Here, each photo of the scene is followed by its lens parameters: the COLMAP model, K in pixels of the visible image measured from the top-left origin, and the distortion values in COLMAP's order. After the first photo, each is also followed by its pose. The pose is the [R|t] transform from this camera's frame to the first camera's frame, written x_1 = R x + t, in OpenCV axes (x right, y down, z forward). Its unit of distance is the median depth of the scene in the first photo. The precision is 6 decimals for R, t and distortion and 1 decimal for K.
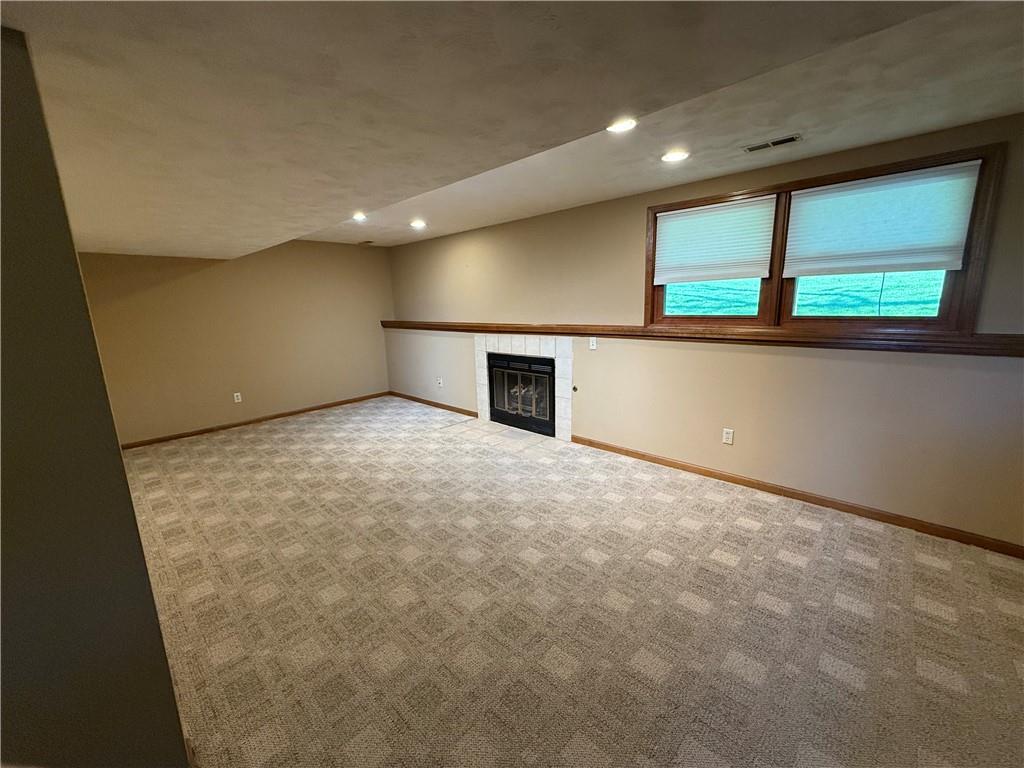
lens RADIAL K [[407.5, 0, 509.5], [0, 407.5, 385.1], [0, 0, 1]] dist [0.001837, -0.000348]
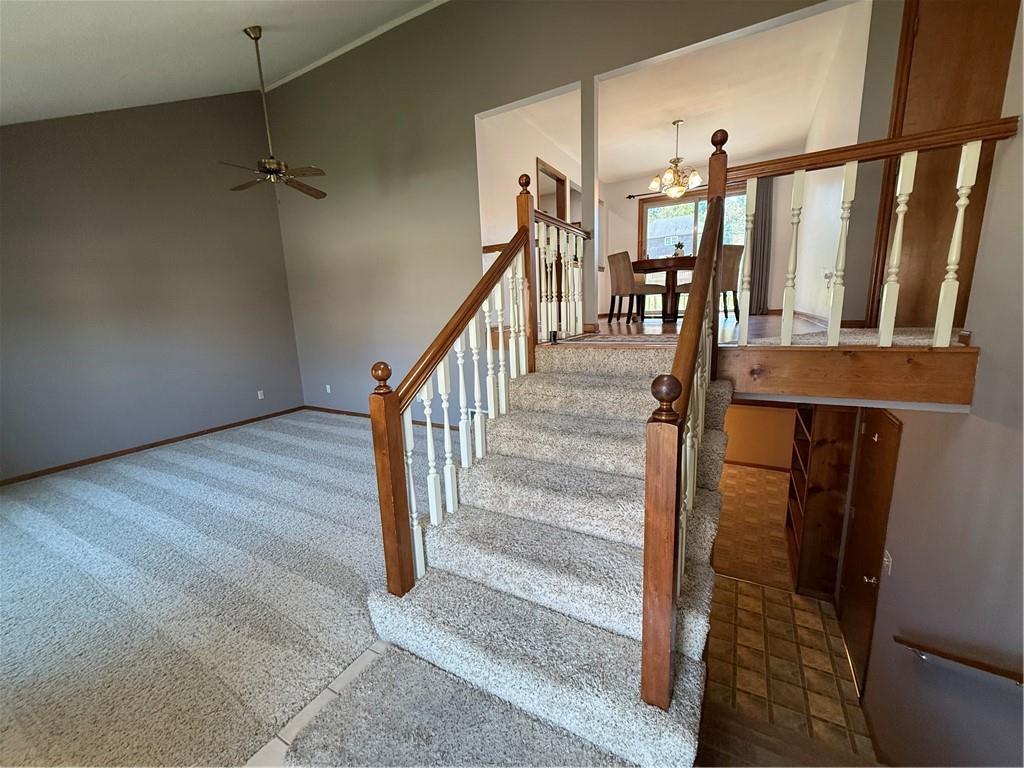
lens RADIAL K [[405.6, 0, 515.7], [0, 405.6, 382.8], [0, 0, 1]] dist [-0.000006, 0.000088]
pose [[0.969990, -0.052790, 0.237344, -0.867682], [0.059787, 0.997960, -0.022373, -0.181998], [-0.235678, 0.035892, 0.971168, -0.881513]]
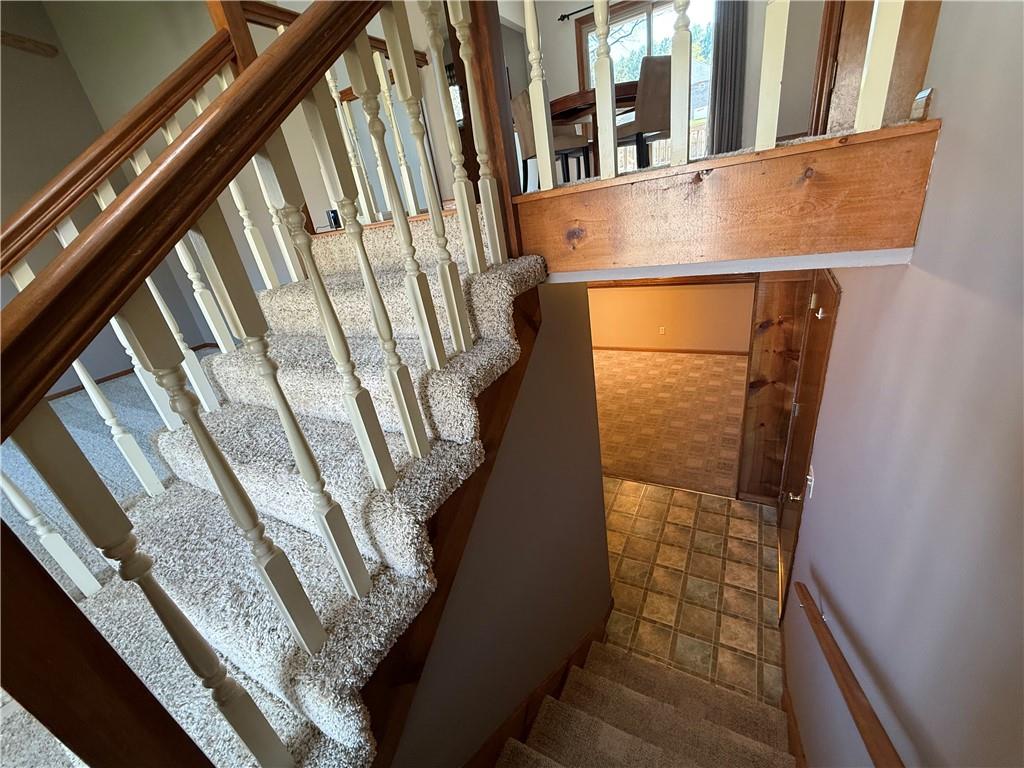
lens RADIAL K [[407.5, 0, 509.5], [0, 407.5, 385.1], [0, 0, 1]] dist [0.001837, -0.000348]
pose [[0.961925, -0.210277, 0.174595, -0.537557], [0.172684, 0.962743, 0.208100, -0.147822], [-0.211849, -0.170027, 0.962399, -0.746663]]
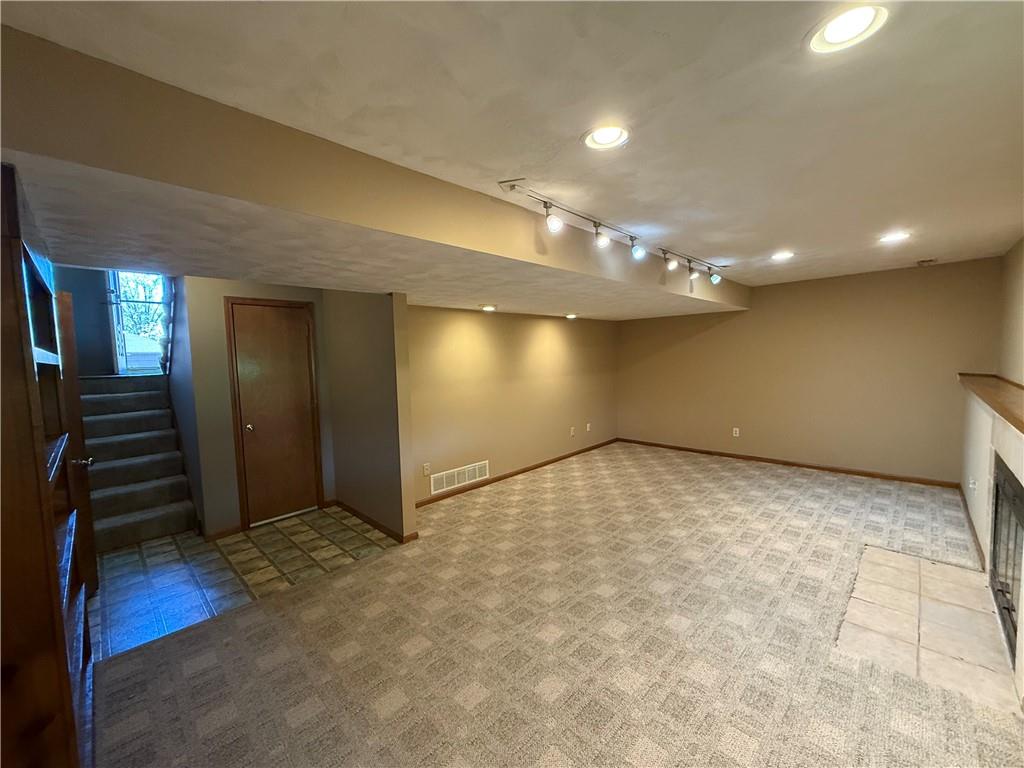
lens RADIAL K [[407.5, 0, 509.5], [0, 407.5, 385.1], [0, 0, 1]] dist [0.001837, -0.000348]
pose [[-0.018415, 0.103304, -0.994479, 0.604240], [-0.172944, 0.979326, 0.104933, -0.146536], [0.984759, 0.173922, -0.000168, 0.524056]]
